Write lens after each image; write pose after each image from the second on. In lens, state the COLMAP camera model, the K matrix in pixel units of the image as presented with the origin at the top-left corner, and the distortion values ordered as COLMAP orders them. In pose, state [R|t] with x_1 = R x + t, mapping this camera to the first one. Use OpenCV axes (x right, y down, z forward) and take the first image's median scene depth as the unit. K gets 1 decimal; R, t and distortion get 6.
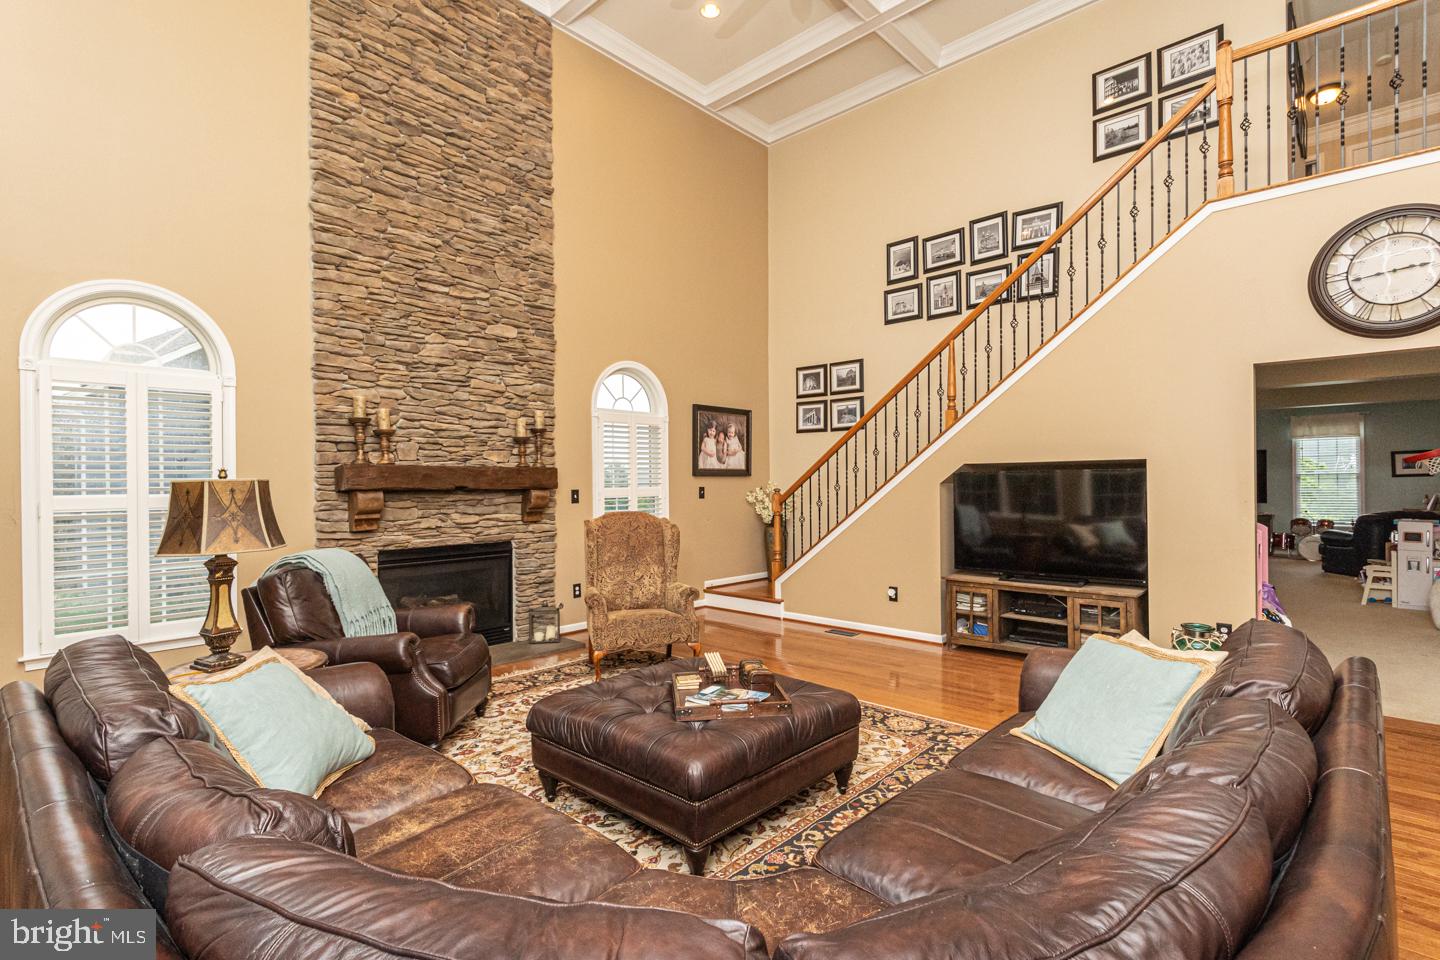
lens RADIAL K [[694.4, 0, 729.4], [0, 694.4, 480.4], [0, 0, 1]] dist [0.001394, -0.000347]
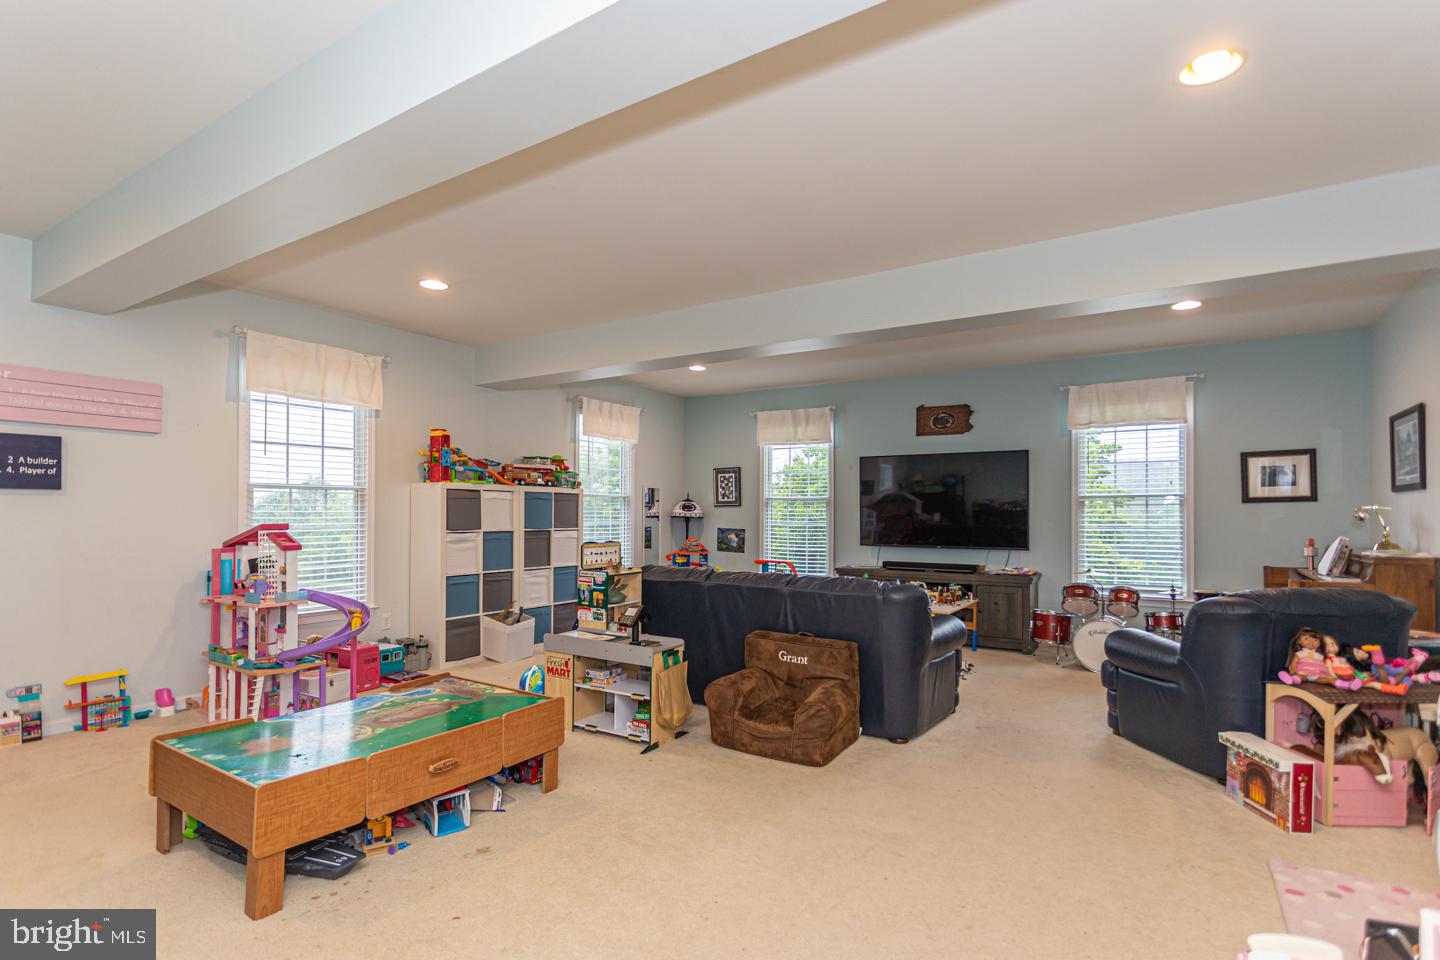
lens RADIAL K [[694.4, 0, 711.8], [0, 694.4, 490.1], [0, 0, 1]] dist [0.001394, -0.000347]
pose [[0.987185, 0.016652, 0.158708, 0.478056], [-0.015020, 0.999821, -0.011477, -0.002479], [-0.158870, 0.008947, 0.987259, 0.546259]]
